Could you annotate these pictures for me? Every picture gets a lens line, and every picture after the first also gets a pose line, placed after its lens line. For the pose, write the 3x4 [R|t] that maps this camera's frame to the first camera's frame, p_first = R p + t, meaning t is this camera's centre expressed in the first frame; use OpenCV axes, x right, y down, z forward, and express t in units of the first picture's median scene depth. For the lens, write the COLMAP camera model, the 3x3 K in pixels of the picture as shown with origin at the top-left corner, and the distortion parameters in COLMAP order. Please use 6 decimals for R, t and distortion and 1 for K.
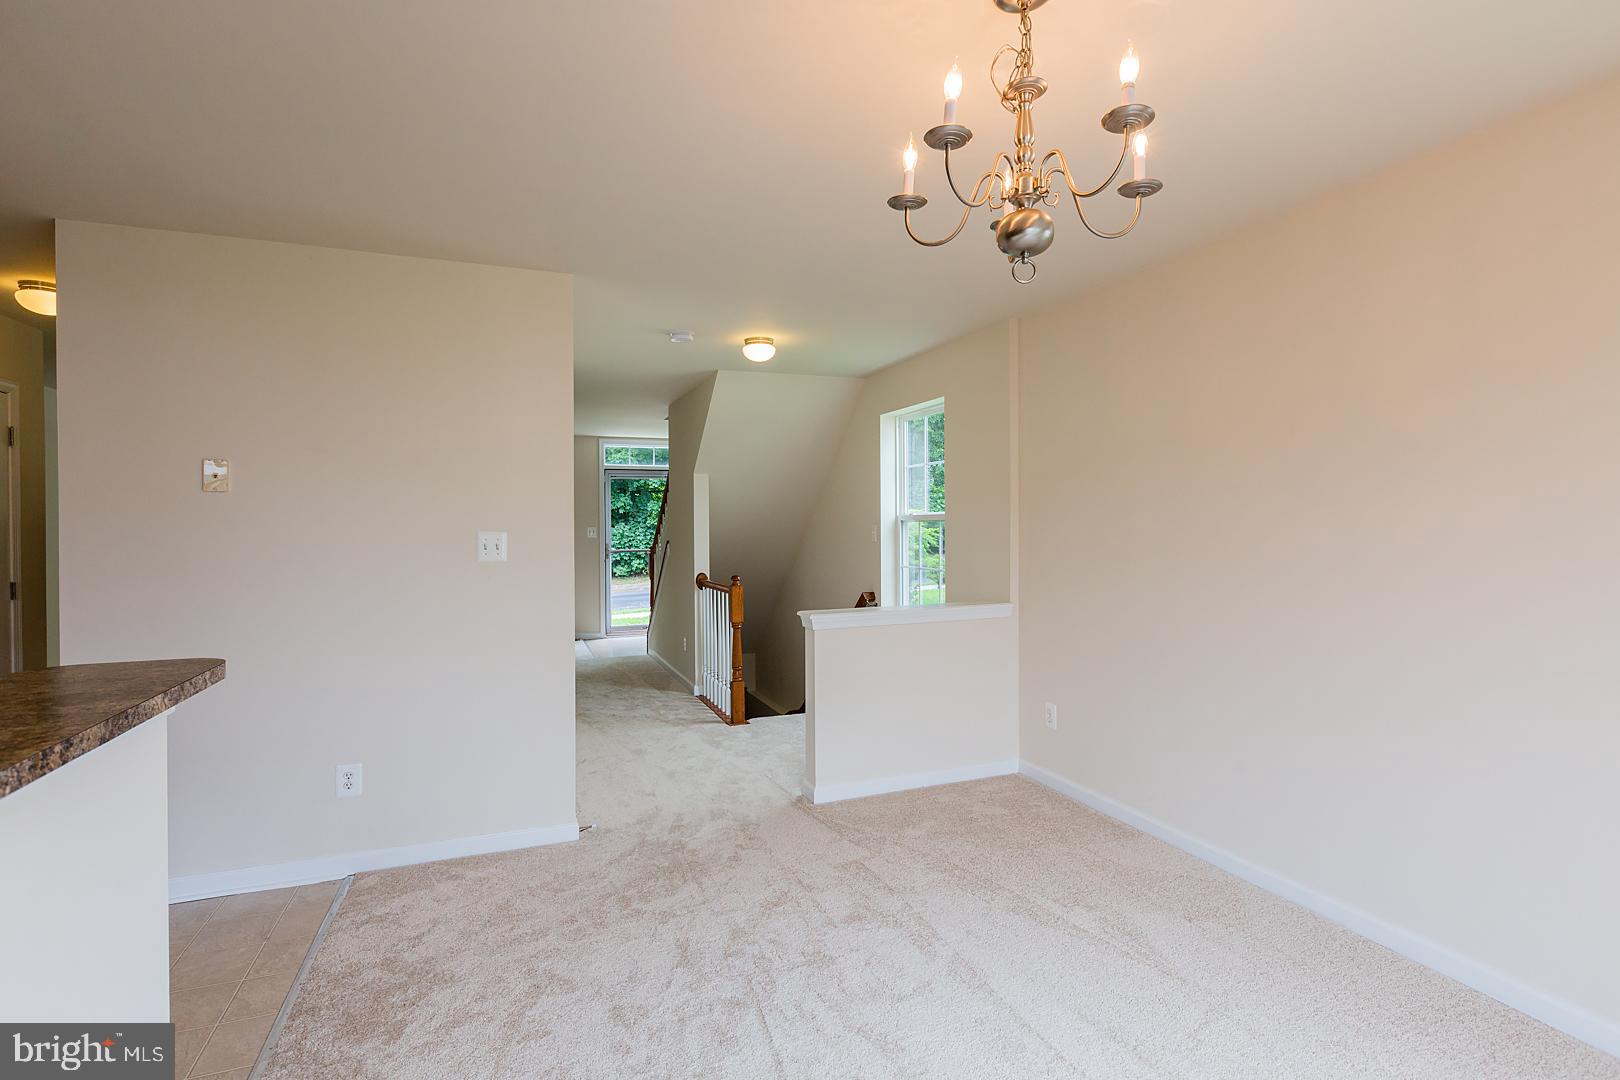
lens RADIAL K [[782.1, 0, 809.5], [0, 782.1, 534.5], [0, 0, 1]] dist [-0.001428, 0.000277]
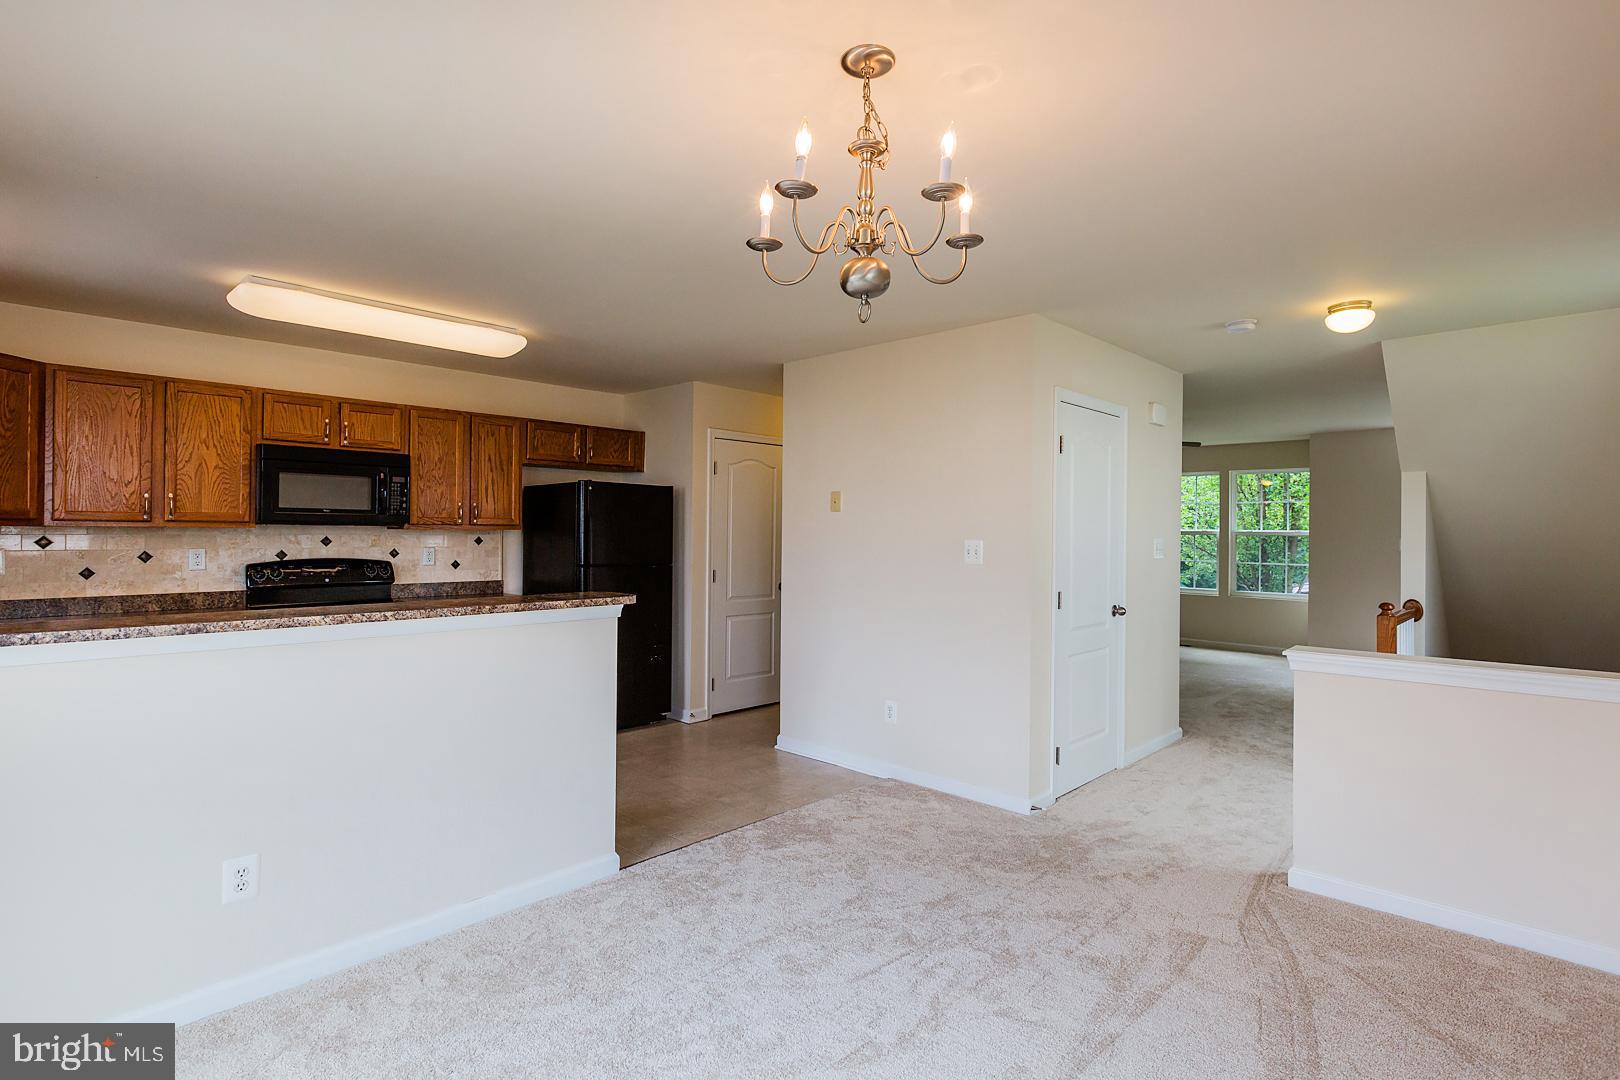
lens RADIAL K [[800.0, 0, 794.6], [0, 800.0, 529.1], [0, 0, 1]] dist [0.002442, 0.000051]
pose [[0.406343, 0.005371, -0.913705, 0.645196], [-0.020779, 0.999778, -0.003363, -0.010575], [0.913484, 0.020352, 0.406365, 0.227120]]
